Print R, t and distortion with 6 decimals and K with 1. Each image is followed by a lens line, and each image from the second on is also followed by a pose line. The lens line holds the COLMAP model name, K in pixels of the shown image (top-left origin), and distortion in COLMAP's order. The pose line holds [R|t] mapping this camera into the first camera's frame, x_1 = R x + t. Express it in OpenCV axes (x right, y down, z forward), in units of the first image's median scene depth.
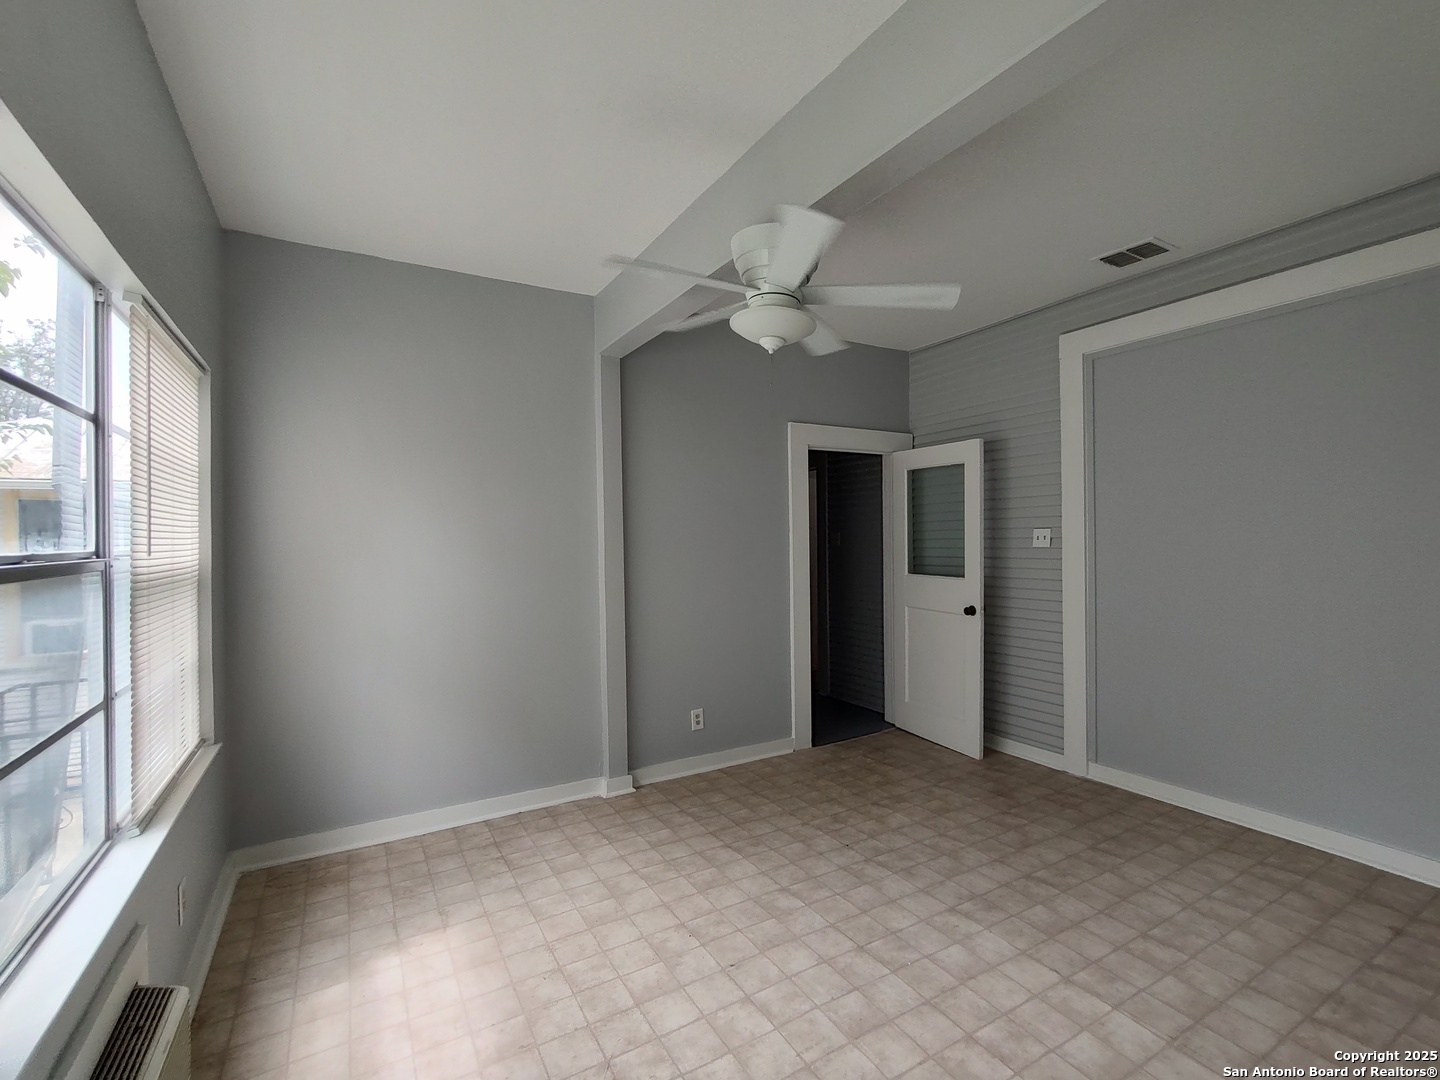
lens RADIAL K [[657.4, 0, 722.6], [0, 657.4, 542.7], [0, 0, 1]] dist [0.000097, 0.000227]
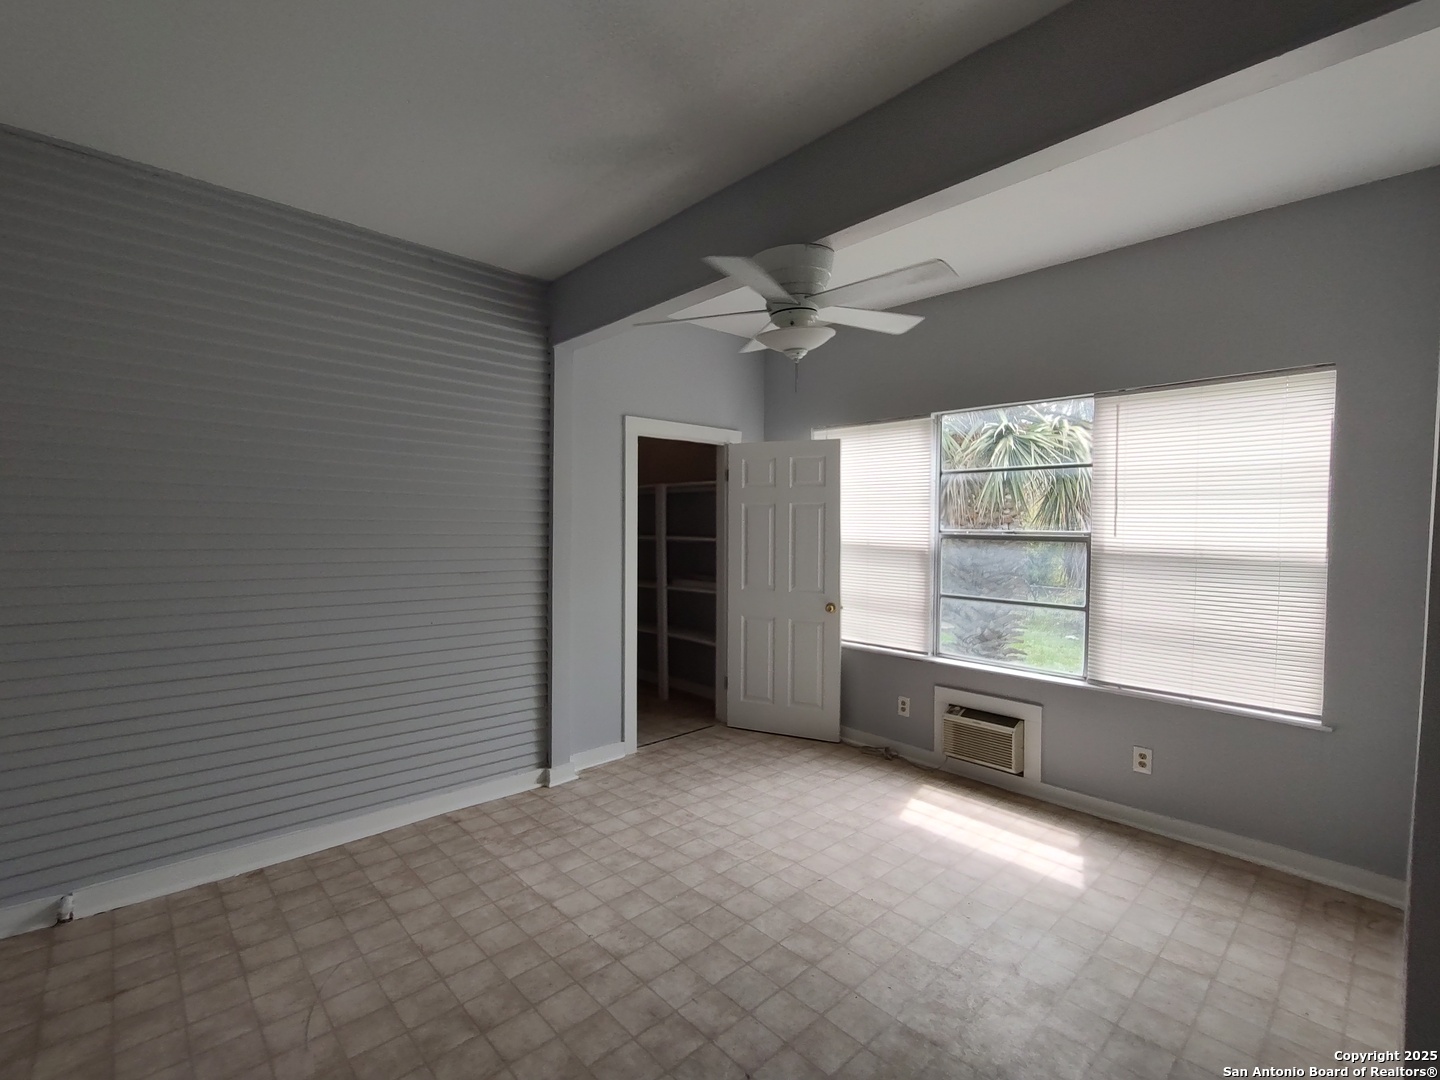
lens RADIAL K [[657.4, 0, 722.6], [0, 657.4, 542.7], [0, 0, 1]] dist [0.000097, 0.000227]
pose [[-0.971313, 0.014133, -0.237385, 0.438136], [0.004327, 0.999117, 0.041779, -0.033201], [0.237766, 0.039554, -0.970517, 1.970564]]
